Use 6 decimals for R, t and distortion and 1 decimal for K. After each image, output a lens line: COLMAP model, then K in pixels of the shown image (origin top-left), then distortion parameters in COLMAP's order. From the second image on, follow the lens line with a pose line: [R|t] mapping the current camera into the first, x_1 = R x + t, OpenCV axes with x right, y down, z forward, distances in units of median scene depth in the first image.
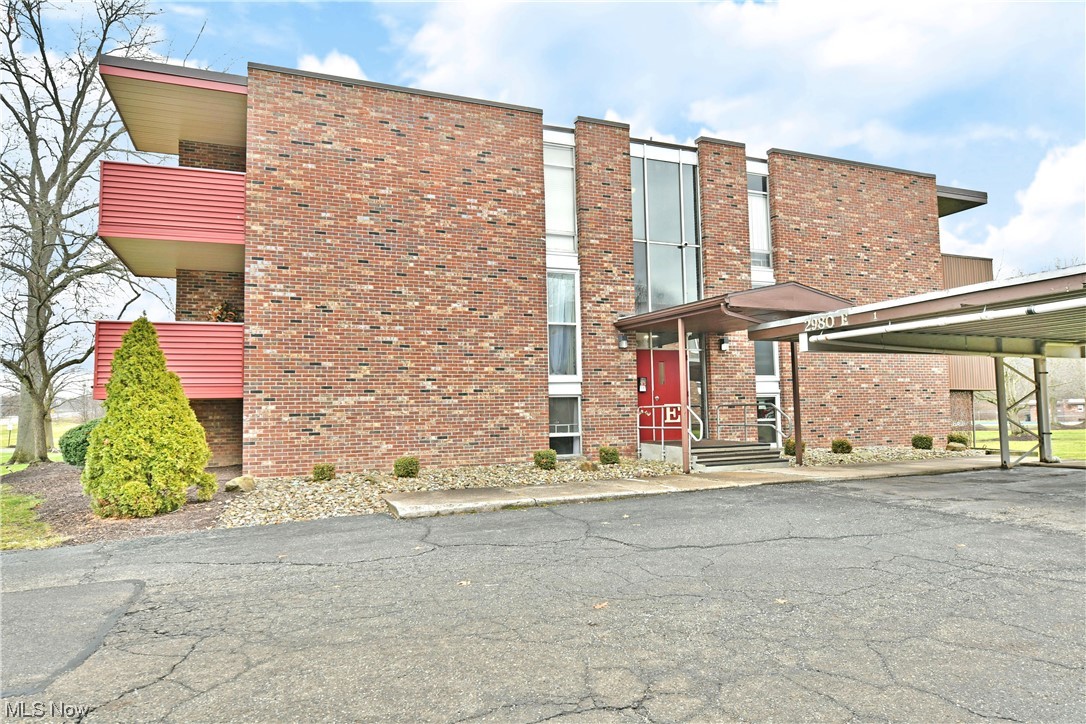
lens RADIAL K [[674.3, 0, 538.0], [0, 674.3, 365.3], [0, 0, 1]] dist [-0.007931, -0.009891]
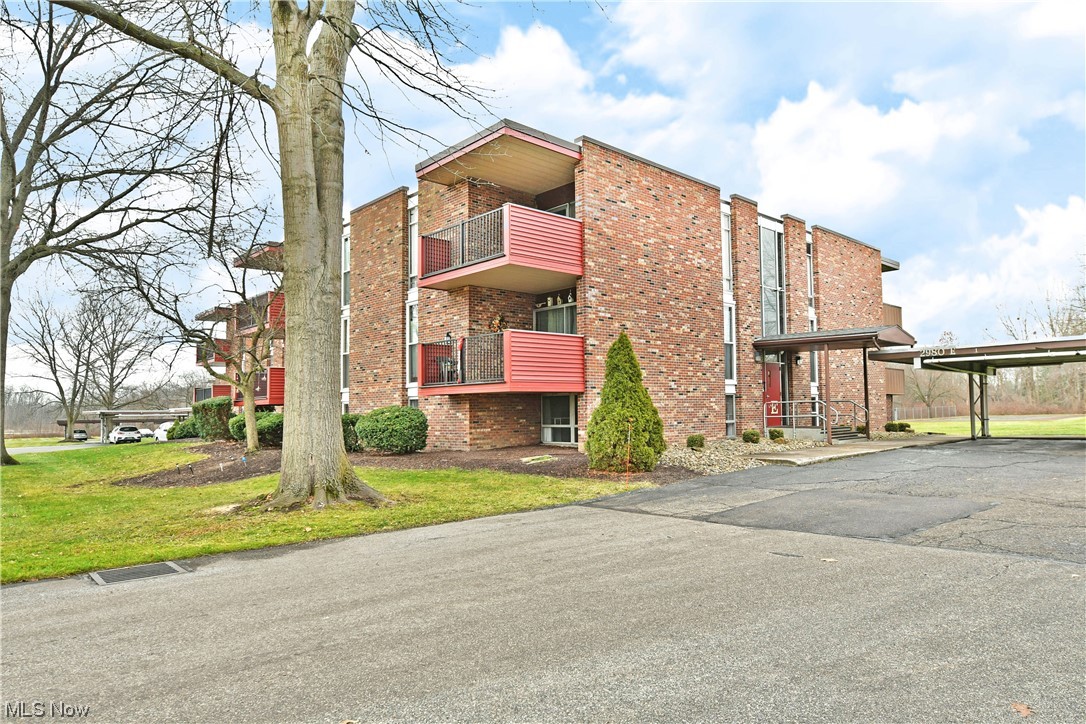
lens RADIAL K [[689.2, 0, 544.4], [0, 689.2, 378.7], [0, 0, 1]] dist [-0.005702, -0.001695]
pose [[0.931433, 0.020217, 0.363350, -0.889505], [-0.025278, 0.999638, 0.009179, 0.010360], [-0.363033, -0.017735, 0.931607, -0.208508]]
